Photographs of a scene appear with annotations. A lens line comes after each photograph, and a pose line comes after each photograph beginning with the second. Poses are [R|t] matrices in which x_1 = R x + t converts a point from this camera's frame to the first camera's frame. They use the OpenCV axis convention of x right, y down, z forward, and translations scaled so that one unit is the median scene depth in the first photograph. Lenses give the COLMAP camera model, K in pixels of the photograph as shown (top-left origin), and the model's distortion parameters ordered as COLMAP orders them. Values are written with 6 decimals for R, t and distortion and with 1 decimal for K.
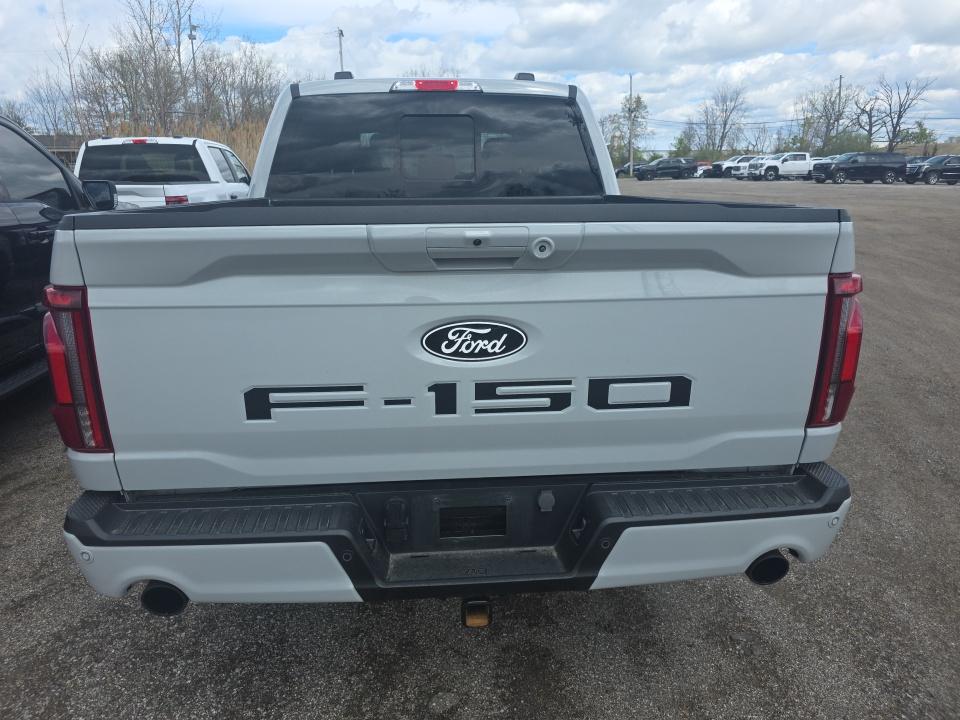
lens RADIAL K [[659.8, 0, 469.2], [0, 659.8, 351.0], [0, 0, 1]] dist [0.041766, -0.035176]
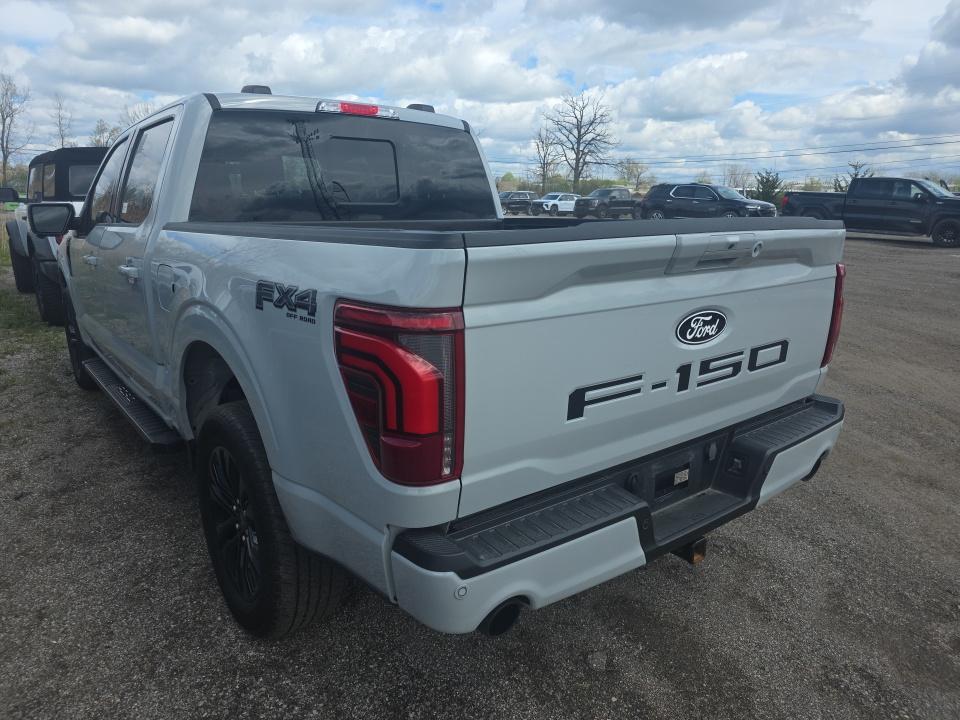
lens RADIAL K [[659.8, 0, 474.8], [0, 659.8, 363.0], [0, 0, 1]] dist [0.041766, -0.035176]
pose [[0.834383, -0.122871, 0.537316, -0.998347], [0.136125, 0.990576, 0.015135, -0.024453], [-0.534111, 0.060514, 0.843245, 0.172265]]
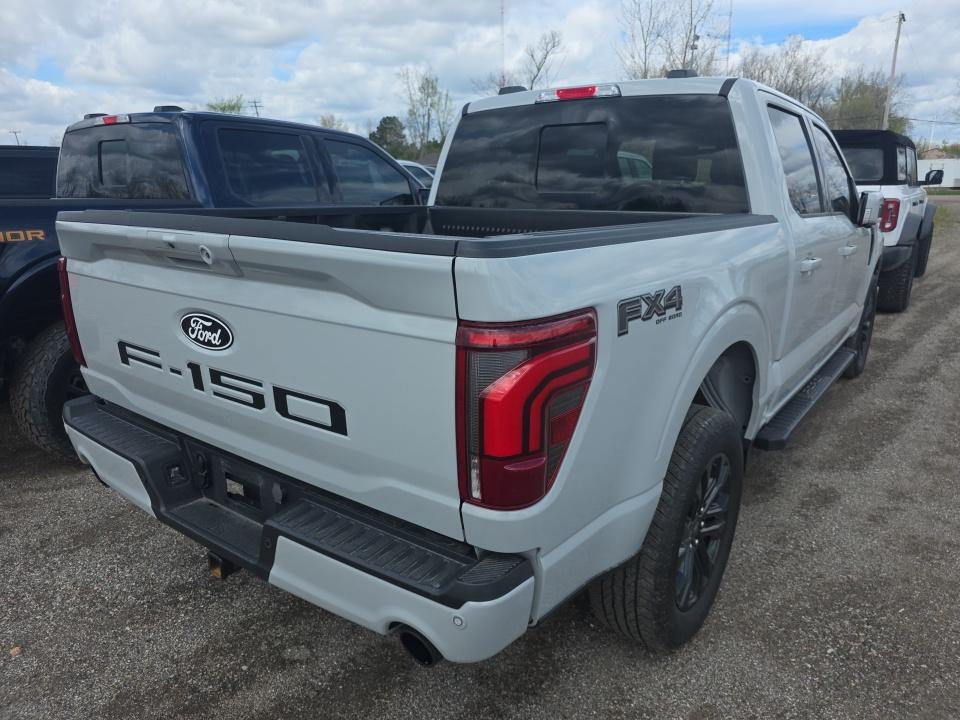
lens RADIAL K [[659.8, 0, 479.6], [0, 659.8, 370.4], [0, 0, 1]] dist [0.041766, -0.035176]
pose [[0.753766, 0.189364, -0.629268, 1.085726], [-0.178080, 0.980612, 0.081780, -0.125302], [0.632554, 0.050417, 0.772874, 0.390985]]
